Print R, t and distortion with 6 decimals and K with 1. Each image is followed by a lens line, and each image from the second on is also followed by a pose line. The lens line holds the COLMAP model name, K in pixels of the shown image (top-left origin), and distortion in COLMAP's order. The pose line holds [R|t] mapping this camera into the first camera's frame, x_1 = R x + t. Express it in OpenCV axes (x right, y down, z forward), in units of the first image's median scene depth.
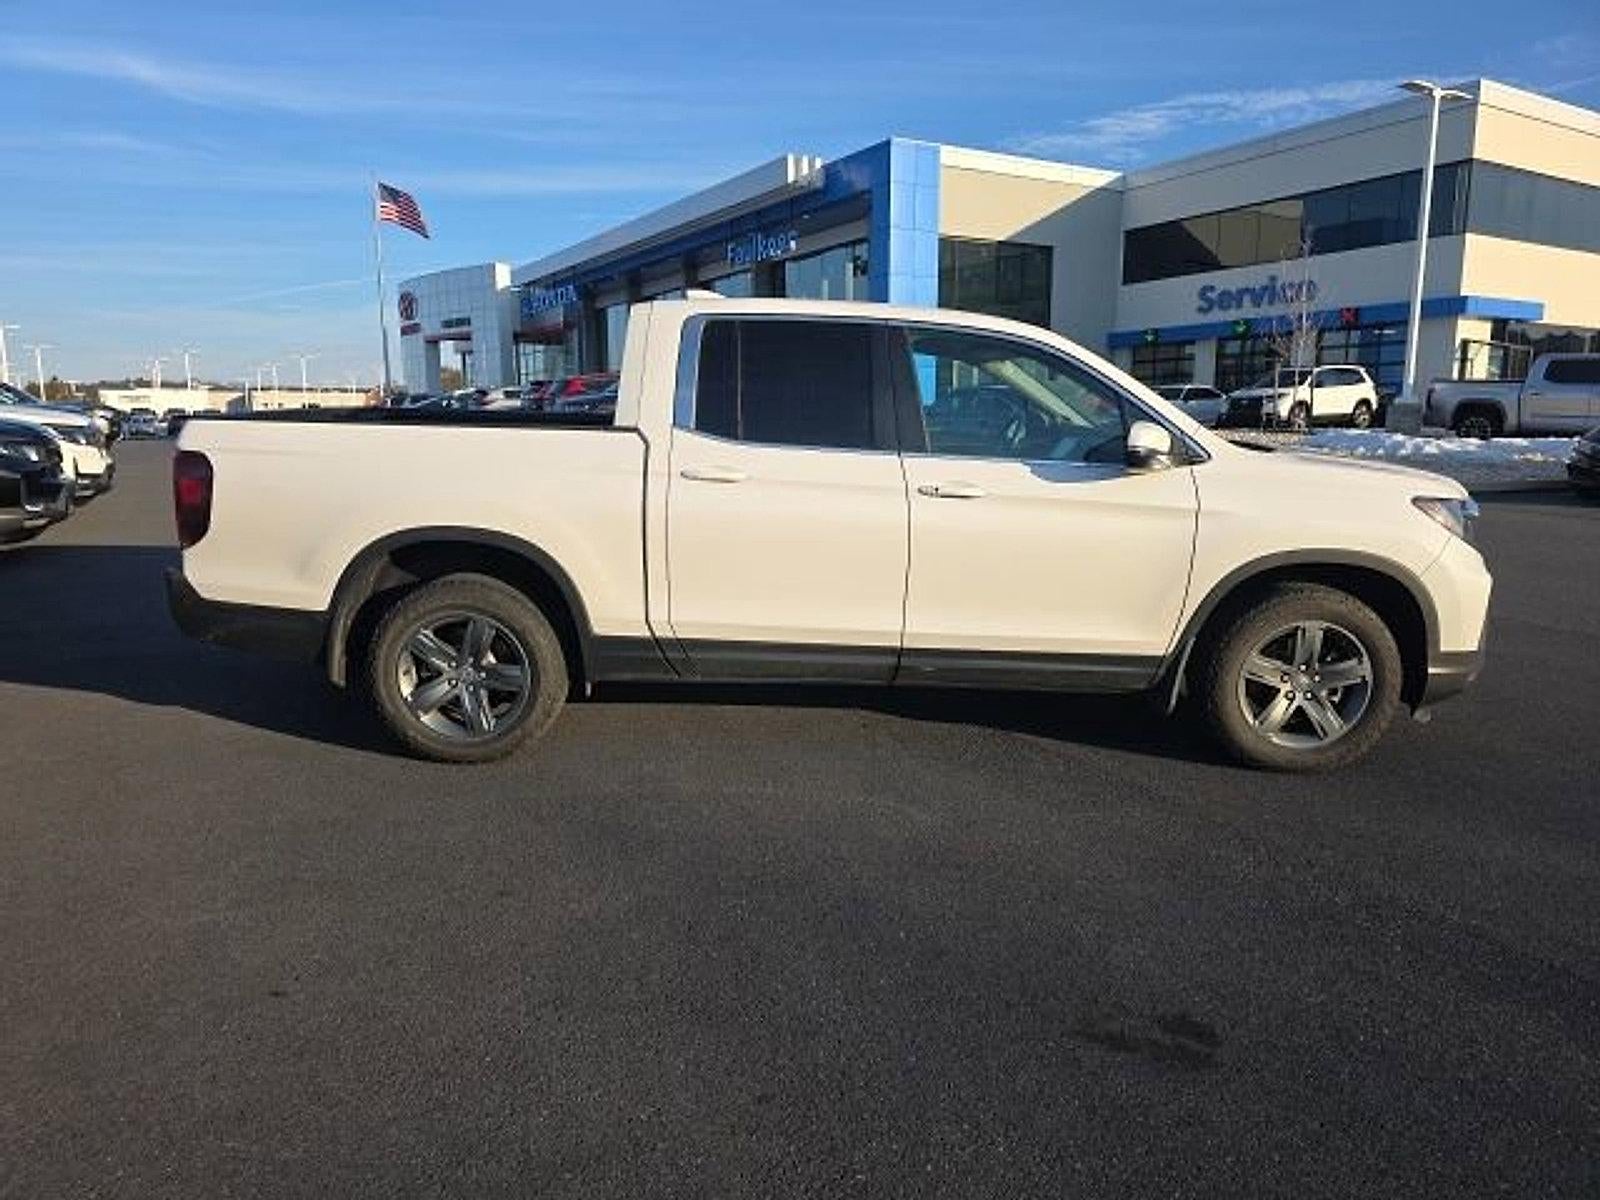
lens RADIAL K [[1062.0, 0, 799.4], [0, 1062.0, 621.6], [0, 0, 1]] dist [0.047180, -0.041553]
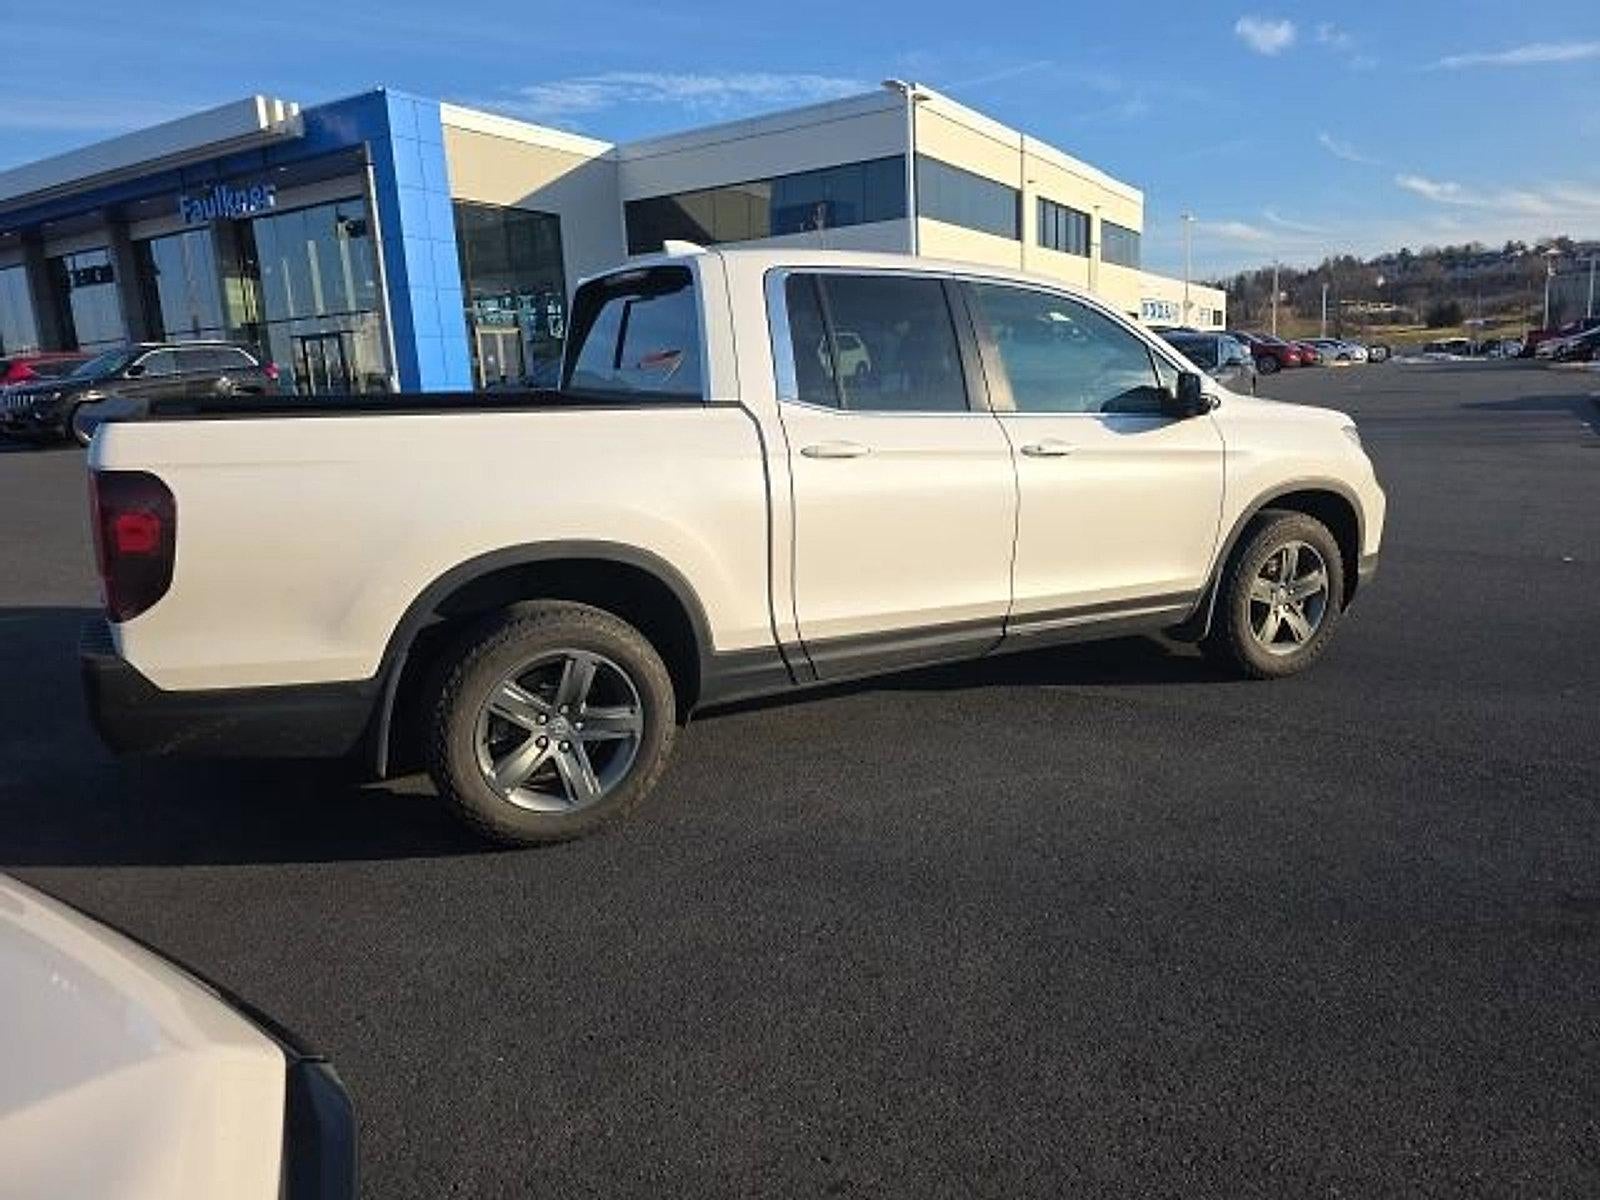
lens RADIAL K [[1063.8, 0, 790.6], [0, 1063.8, 603.5], [0, 0, 1]] dist [0.044378, -0.035395]
pose [[0.879789, -0.135375, 0.455681, -0.509152], [0.131343, 0.990502, 0.040676, -0.051213], [-0.456859, 0.024065, 0.889214, 0.227702]]
